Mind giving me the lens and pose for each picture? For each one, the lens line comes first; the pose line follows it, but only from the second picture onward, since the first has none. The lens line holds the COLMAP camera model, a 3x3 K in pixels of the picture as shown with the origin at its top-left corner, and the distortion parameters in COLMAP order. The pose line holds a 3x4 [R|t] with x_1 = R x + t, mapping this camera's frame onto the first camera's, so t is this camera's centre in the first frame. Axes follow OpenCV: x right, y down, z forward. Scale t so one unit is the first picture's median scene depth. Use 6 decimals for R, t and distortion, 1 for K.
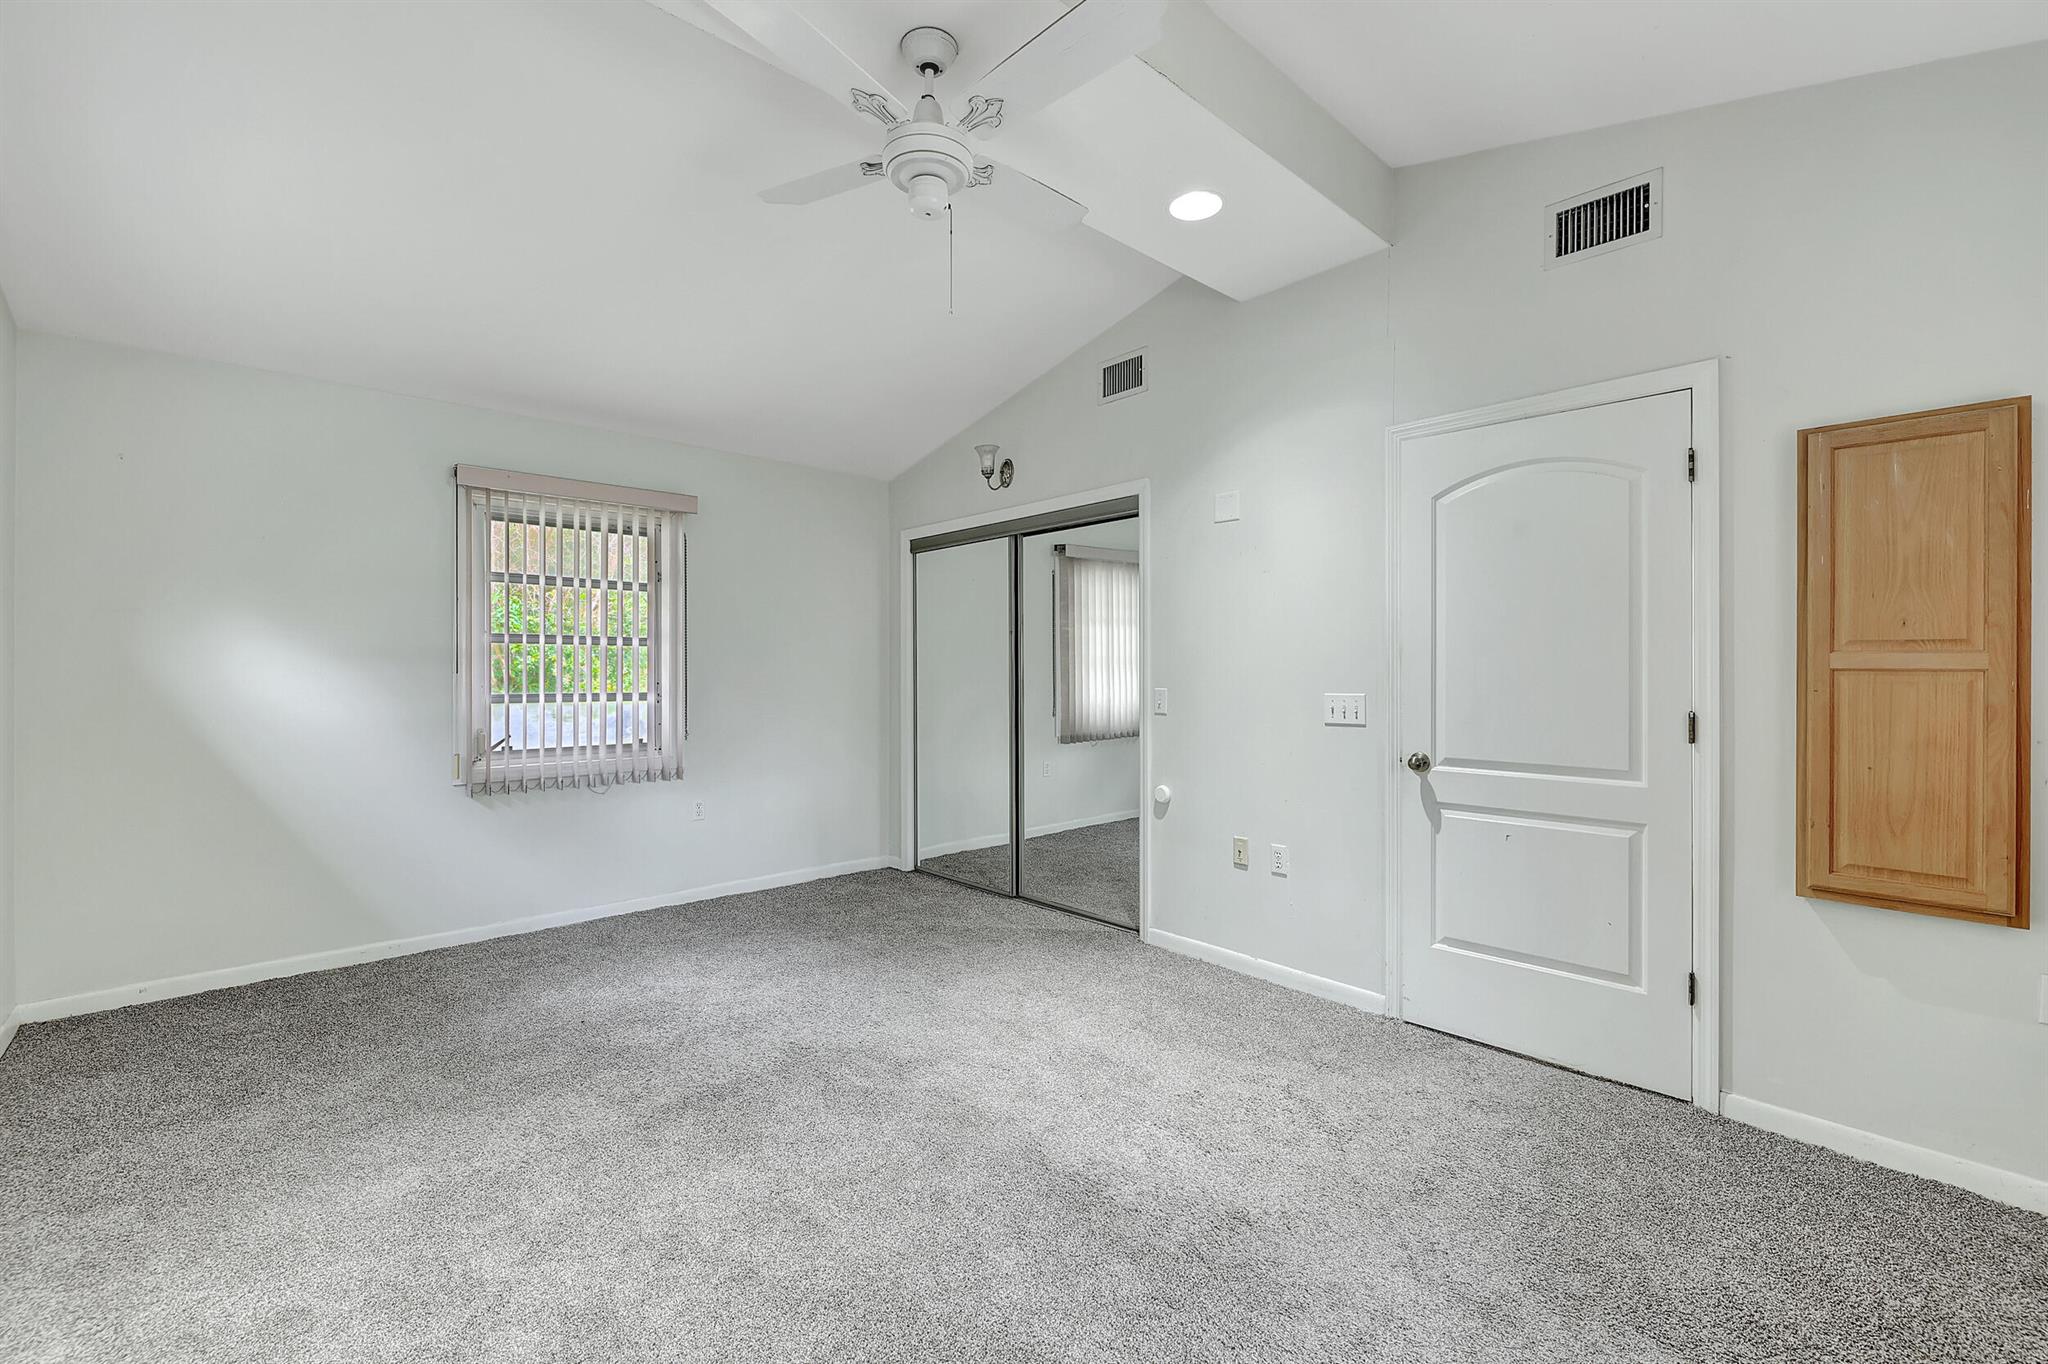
lens RADIAL K [[865.7, 0, 1026.5], [0, 865.7, 678.6], [0, 0, 1]] dist [0.002096, 0.000136]
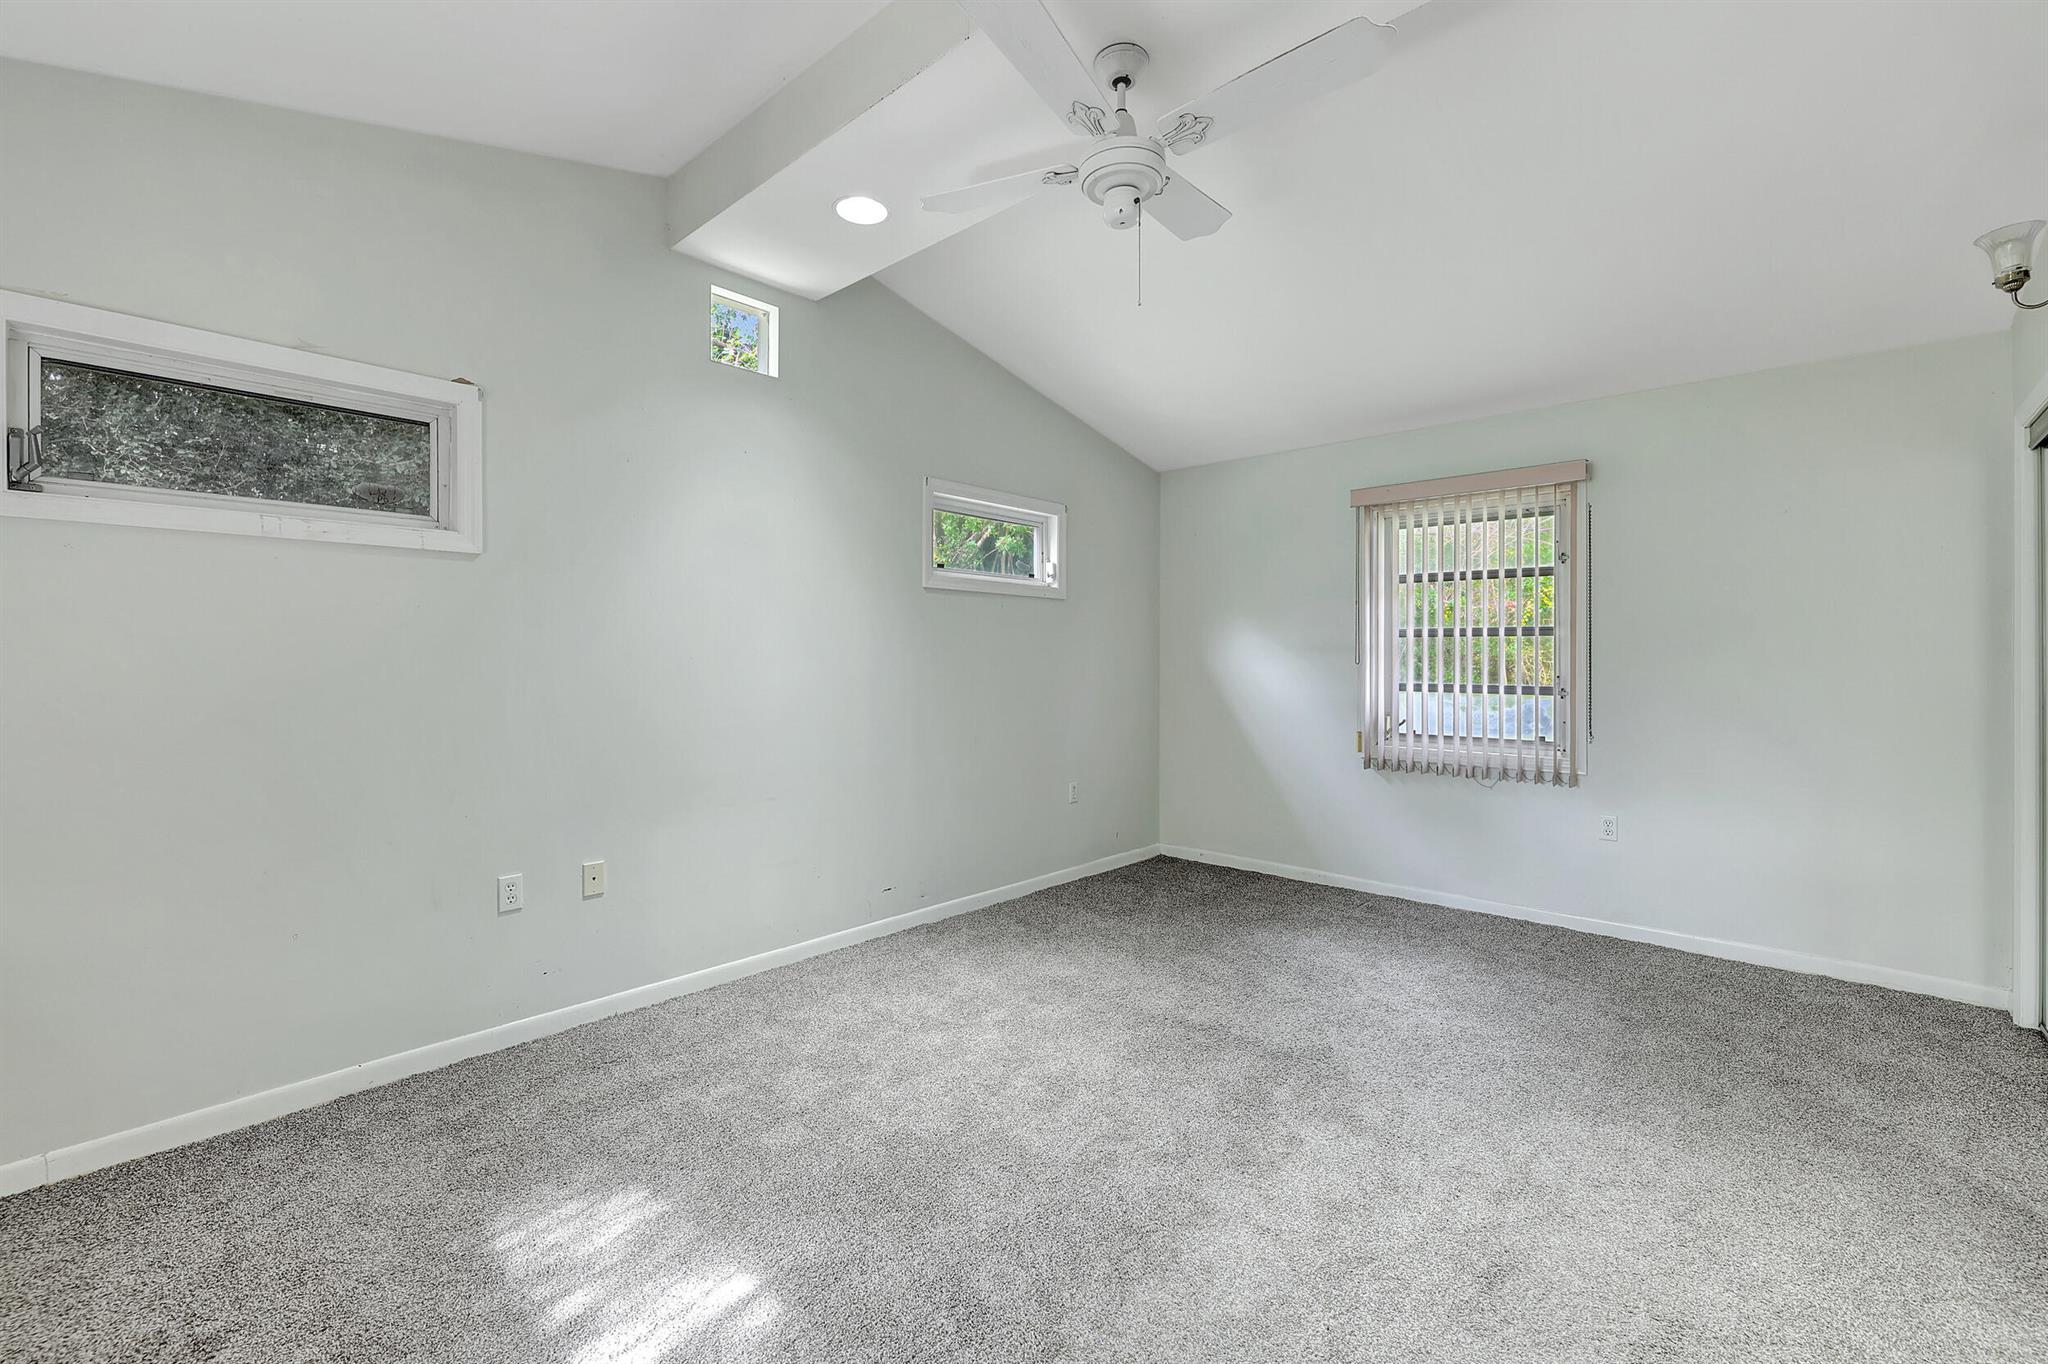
lens RADIAL K [[865.7, 0, 1022.2], [0, 865.7, 668.2], [0, 0, 1]] dist [0.002096, 0.000136]
pose [[0.063318, 0.001308, -0.997993, 0.480439], [-0.009979, 0.999950, 0.000677, 0.002358], [0.997944, 0.009917, 0.063328, 0.428984]]
